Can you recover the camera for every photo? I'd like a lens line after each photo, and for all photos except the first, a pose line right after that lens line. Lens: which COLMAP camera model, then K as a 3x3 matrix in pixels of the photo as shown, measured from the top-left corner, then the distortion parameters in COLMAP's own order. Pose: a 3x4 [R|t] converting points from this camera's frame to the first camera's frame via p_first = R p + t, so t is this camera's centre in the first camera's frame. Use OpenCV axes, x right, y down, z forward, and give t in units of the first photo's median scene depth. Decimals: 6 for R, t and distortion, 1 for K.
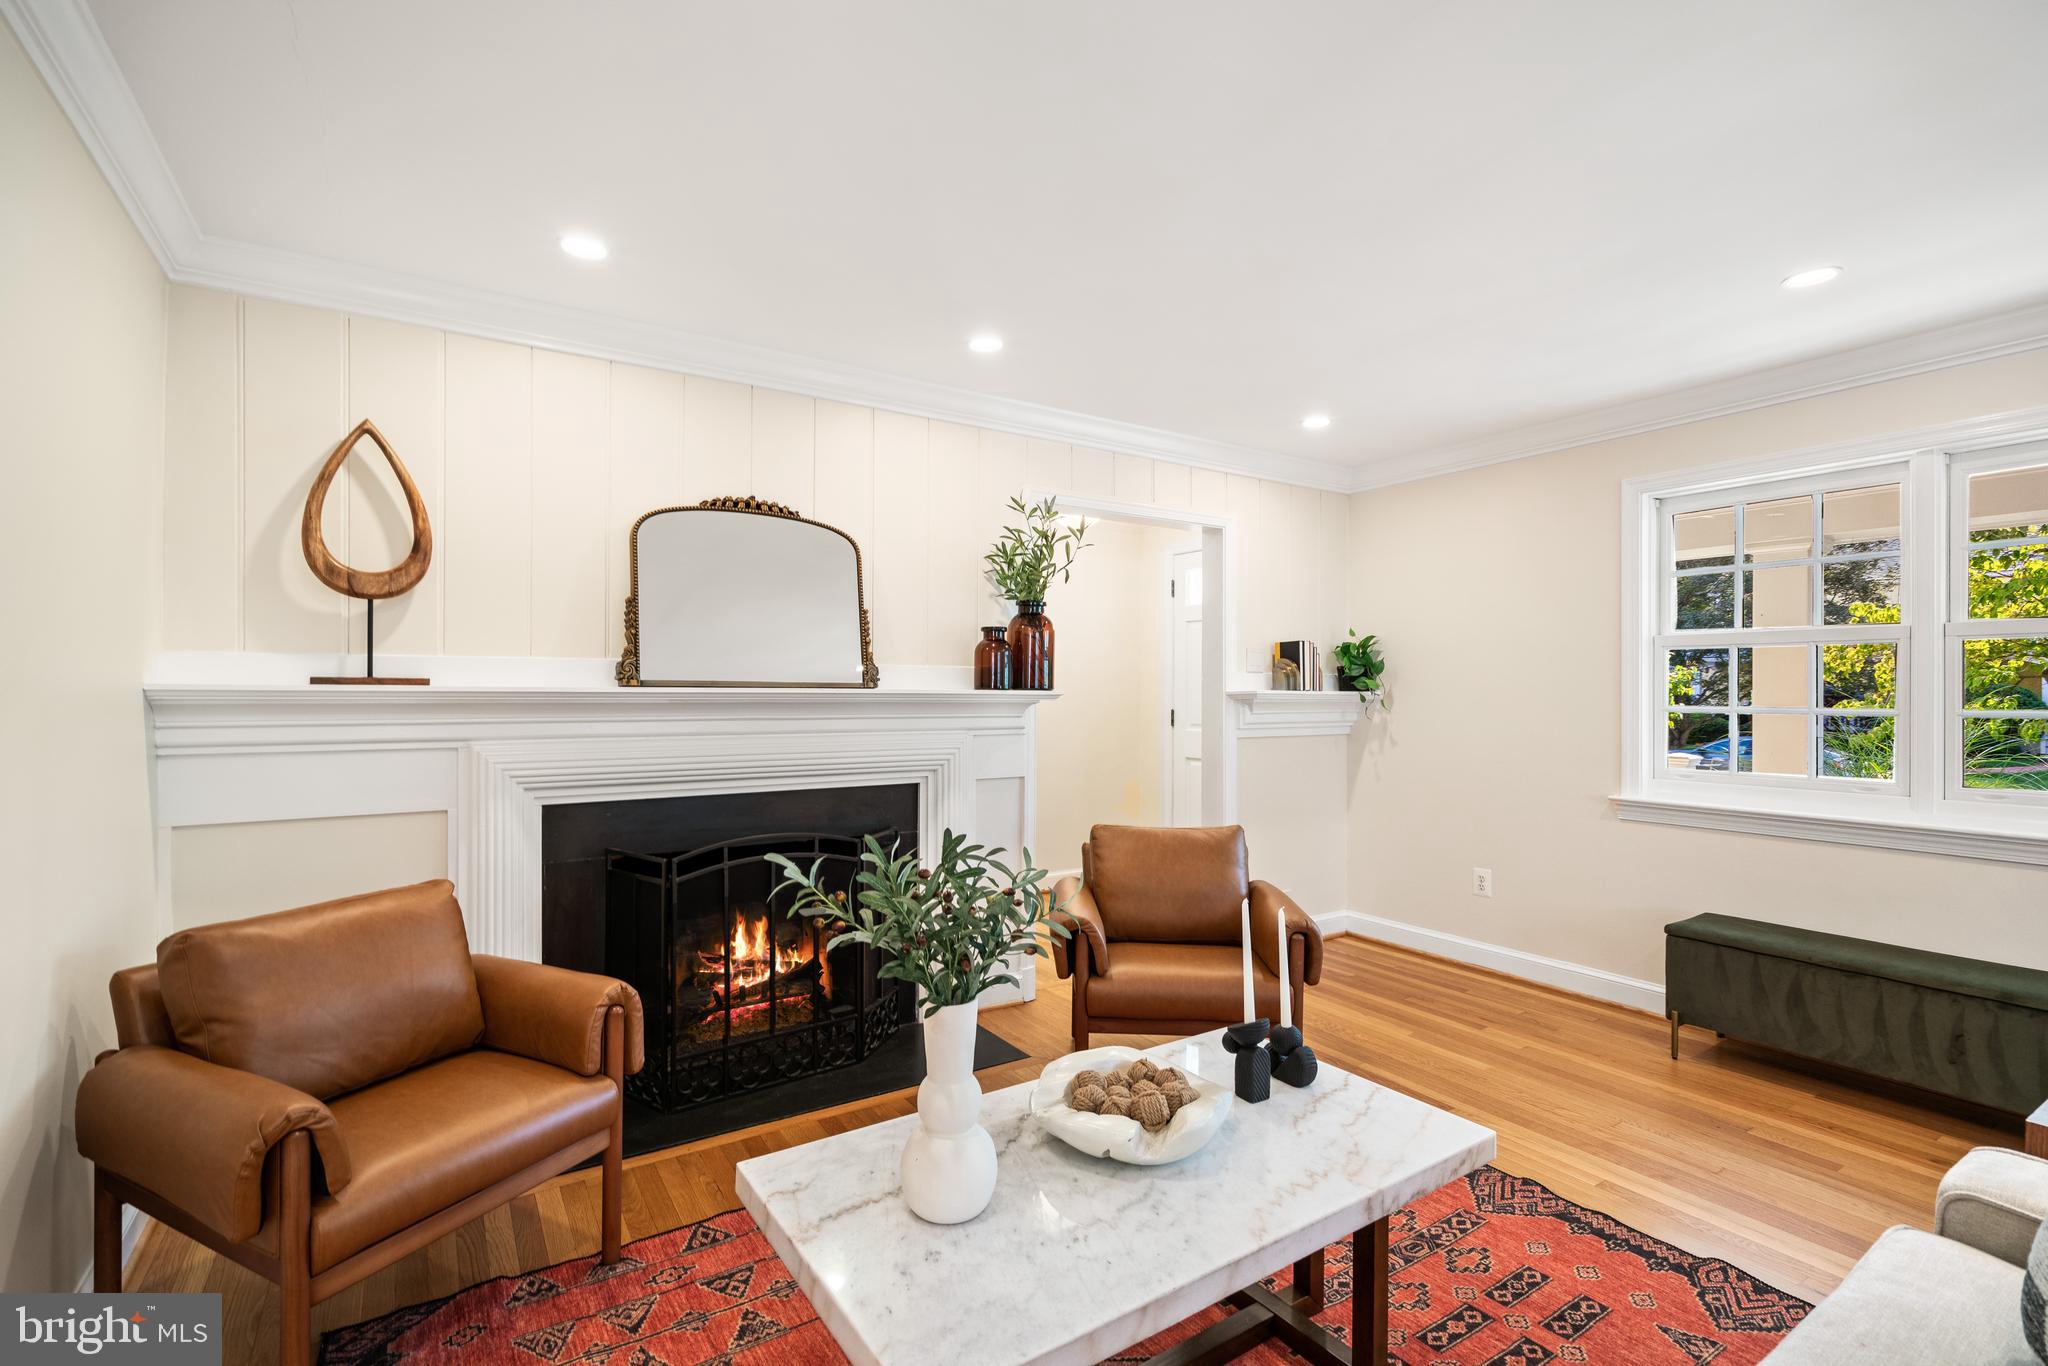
lens RADIAL K [[921.1, 0, 1018.0], [0, 921.1, 693.1], [0, 0, 1]] dist [-0.001466, 0.000347]
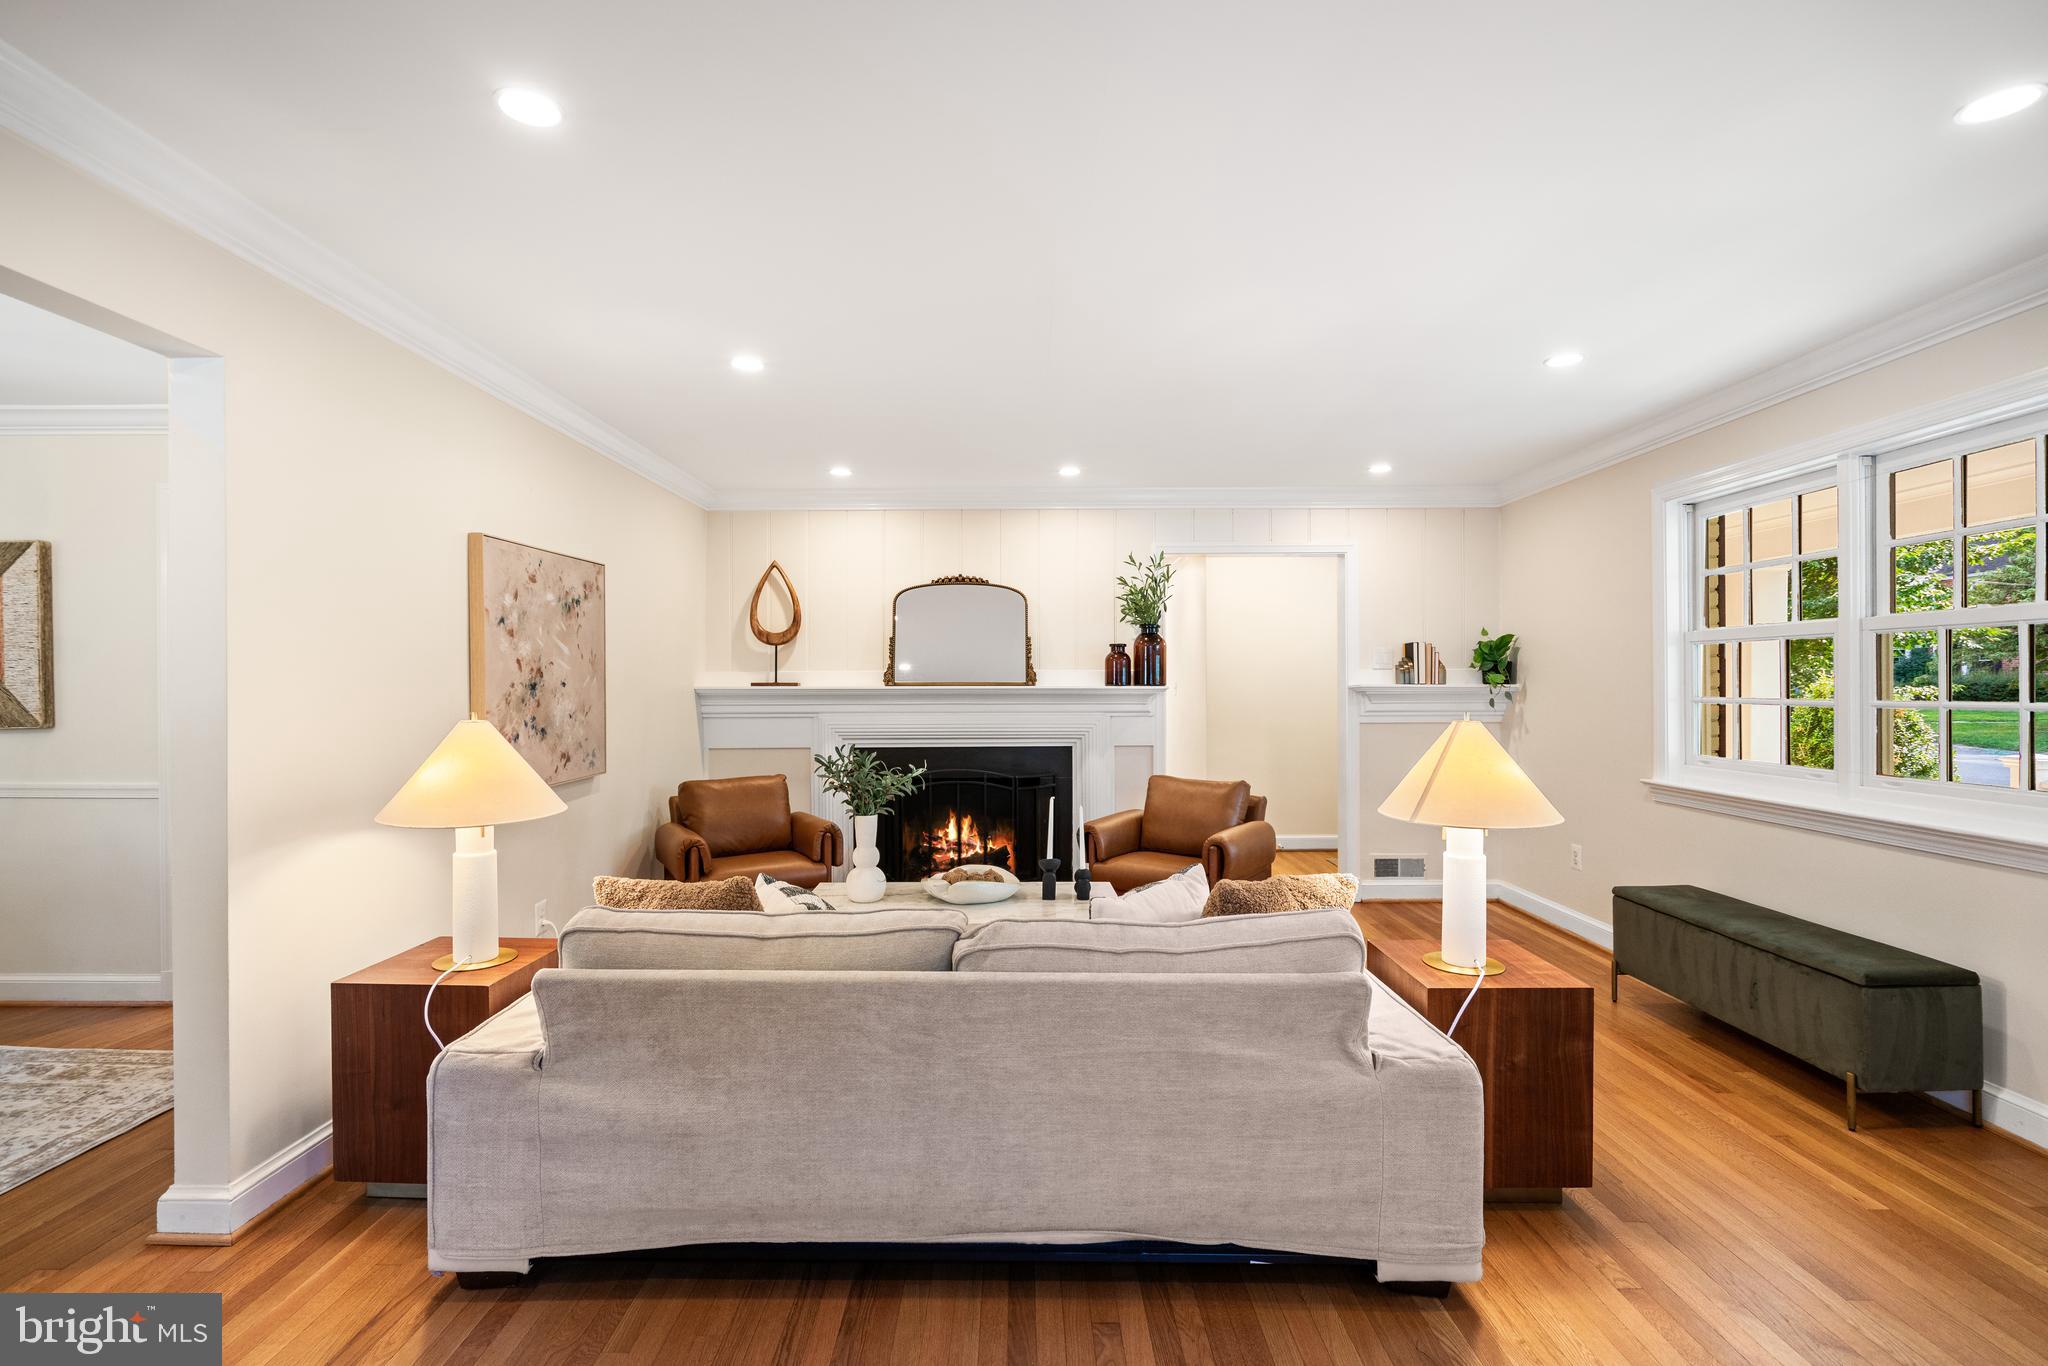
lens RADIAL K [[935.8, 0, 1024.0], [0, 935.8, 683.0], [0, 0, 1]] dist [0.000504, 0.000875]
pose [[0.843743, -0.006586, -0.536706, 0.705542], [0.006100, 0.999978, -0.002681, -0.005309], [0.536712, -0.001012, 0.843765, -0.384936]]
